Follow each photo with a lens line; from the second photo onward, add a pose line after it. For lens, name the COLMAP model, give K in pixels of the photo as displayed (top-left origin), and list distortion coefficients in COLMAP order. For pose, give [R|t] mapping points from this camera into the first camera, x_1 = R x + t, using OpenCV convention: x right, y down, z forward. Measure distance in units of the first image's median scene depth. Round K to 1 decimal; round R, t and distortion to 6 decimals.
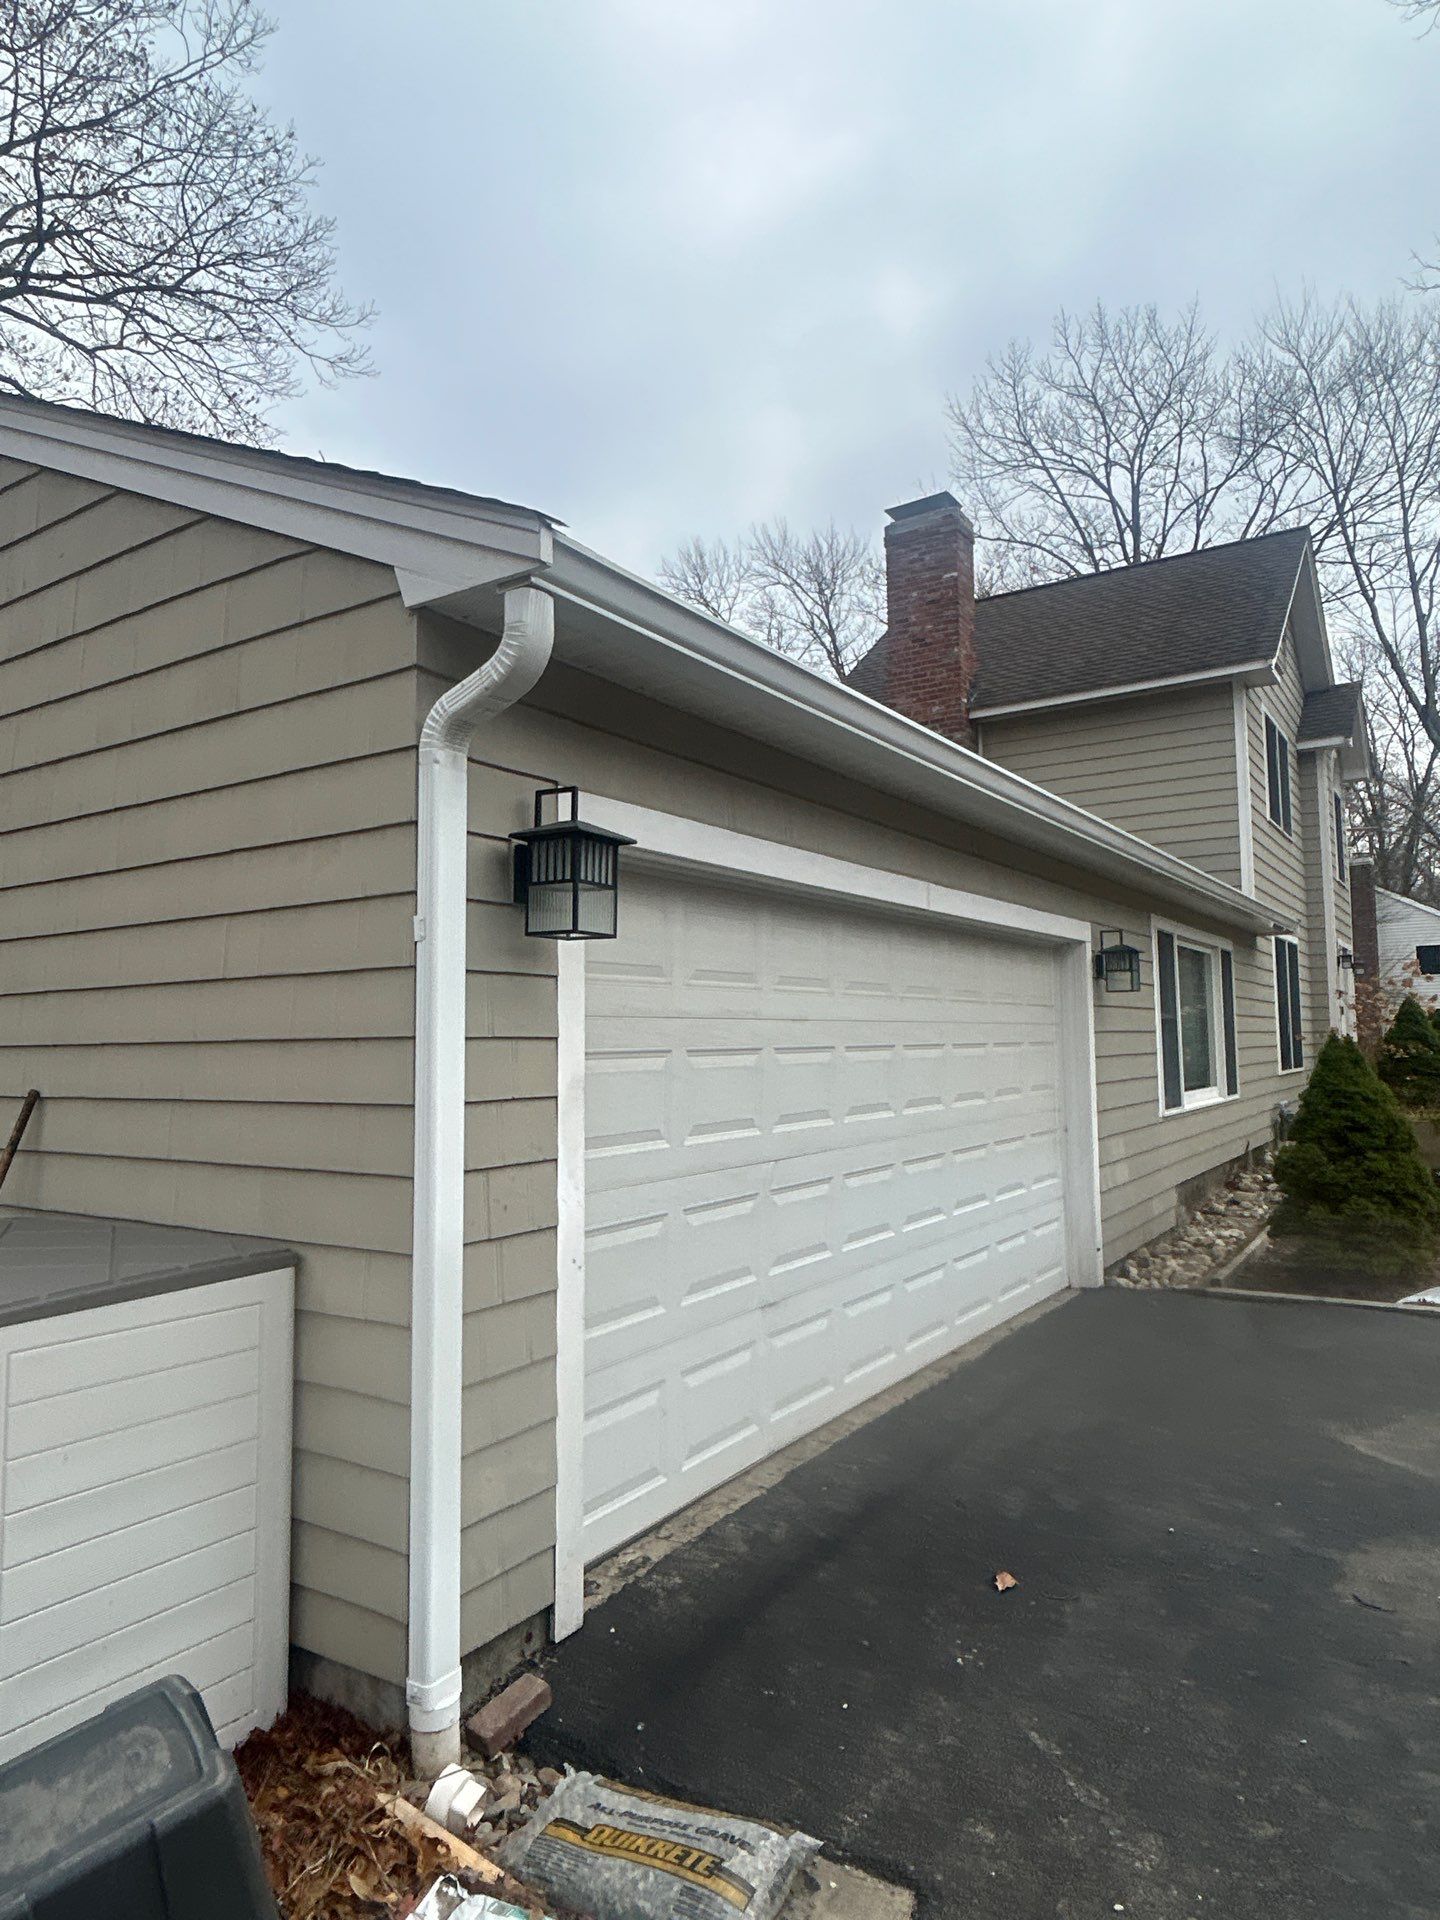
lens RADIAL K [[1197.0, 0, 720.5], [0, 1197.0, 951.3], [0, 0, 1]] dist [-0.006899, 0.008166]
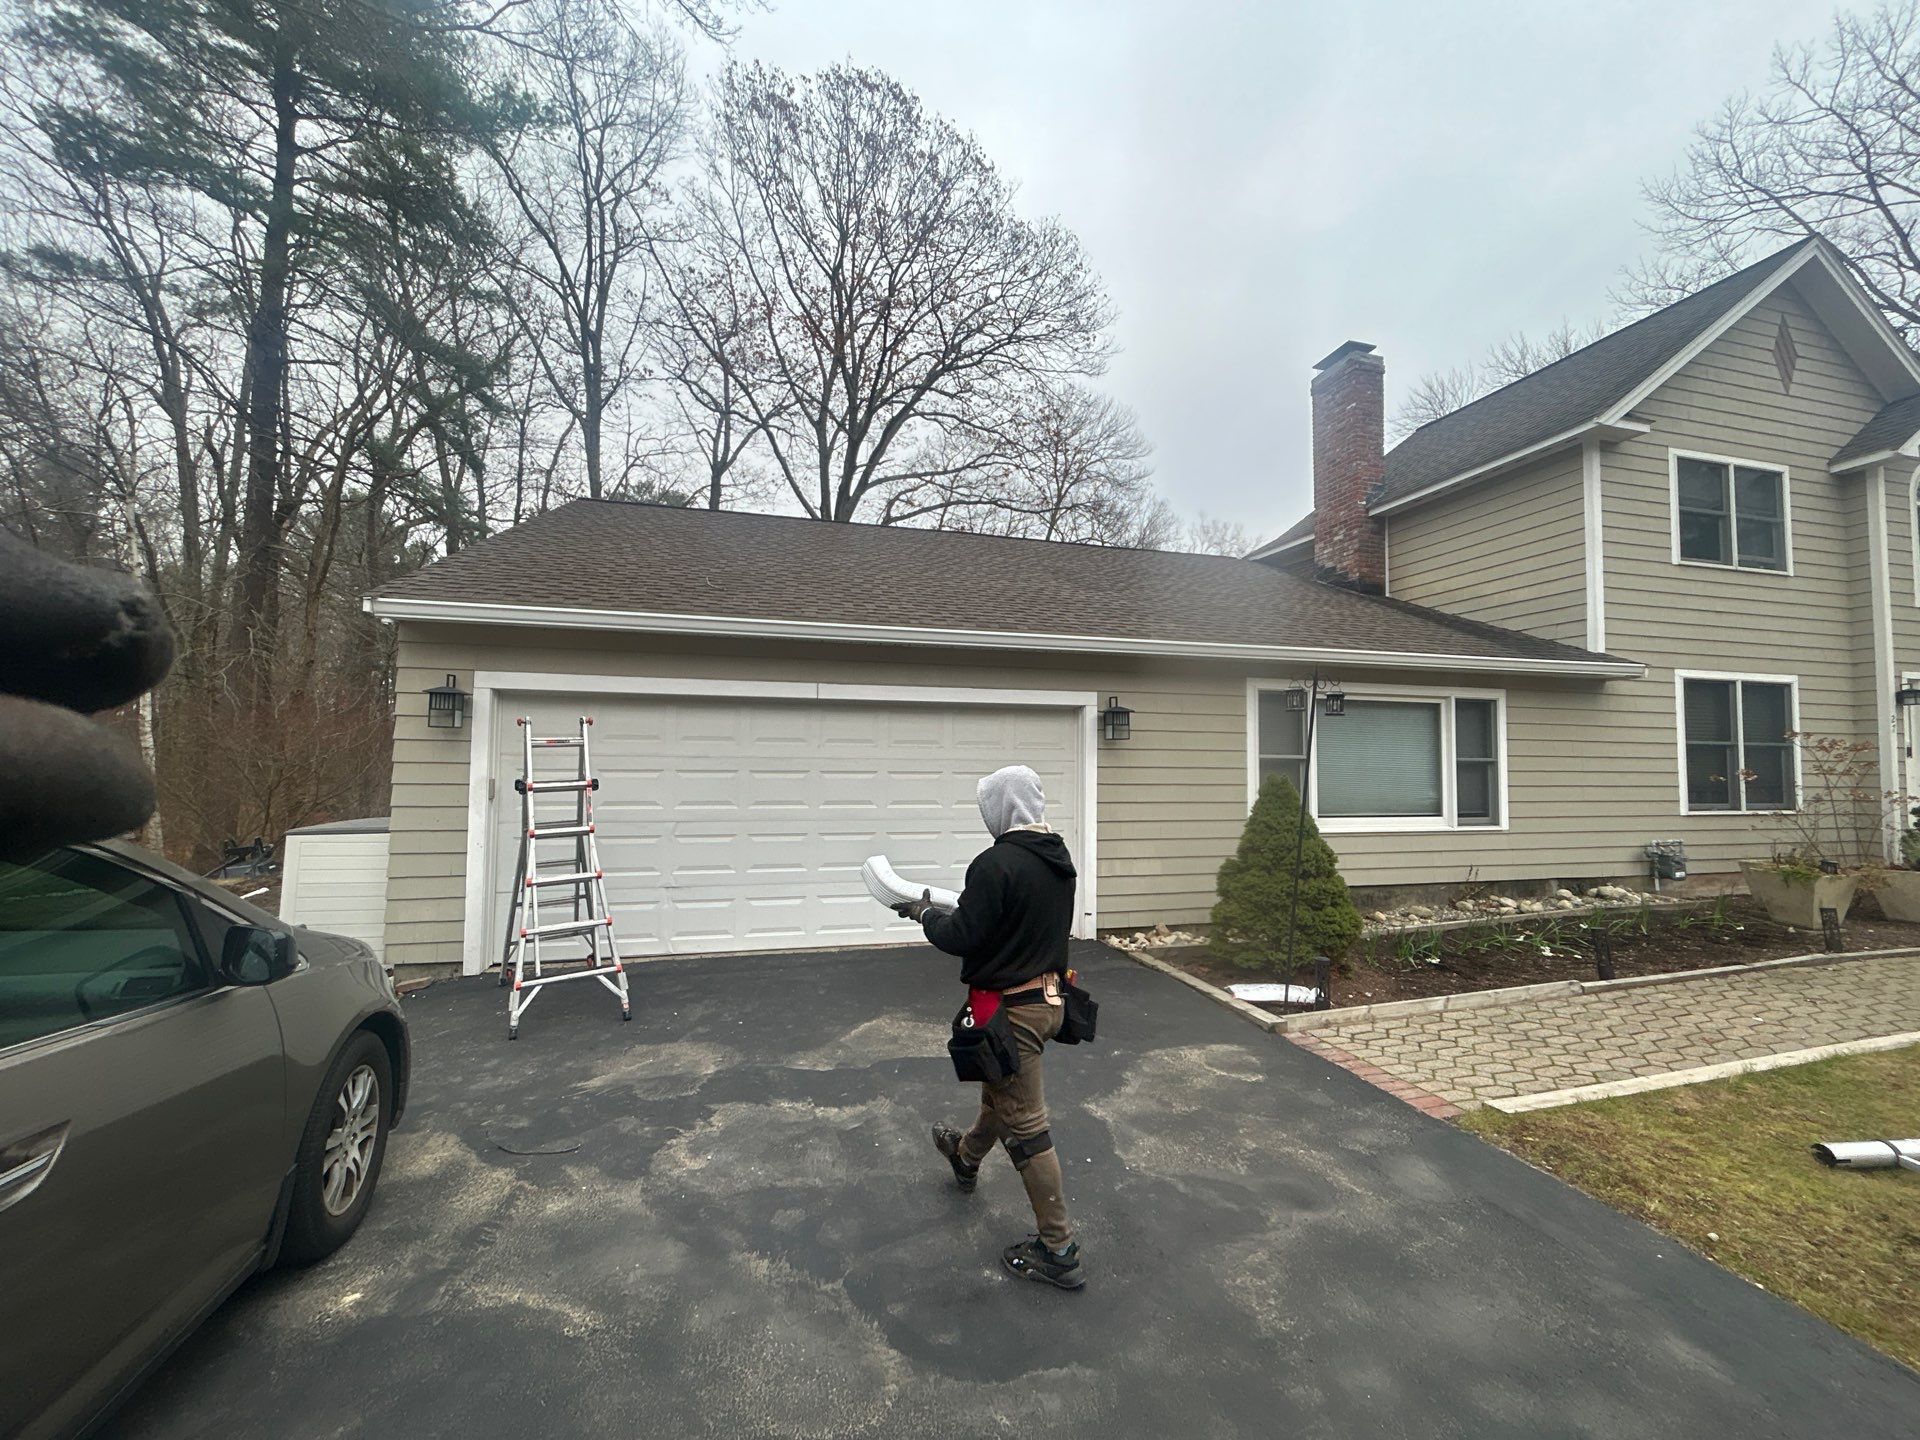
lens RADIAL K [[770.0, 0, 956.9], [0, 770.0, 721.7], [0, 0, 1]] dist [-0.006103, 0.001297]
pose [[0.746082, -0.009460, -0.665786, 0.813328], [0.029470, 0.999388, 0.018824, -0.010160], [0.665201, -0.033665, 0.745905, 0.185265]]
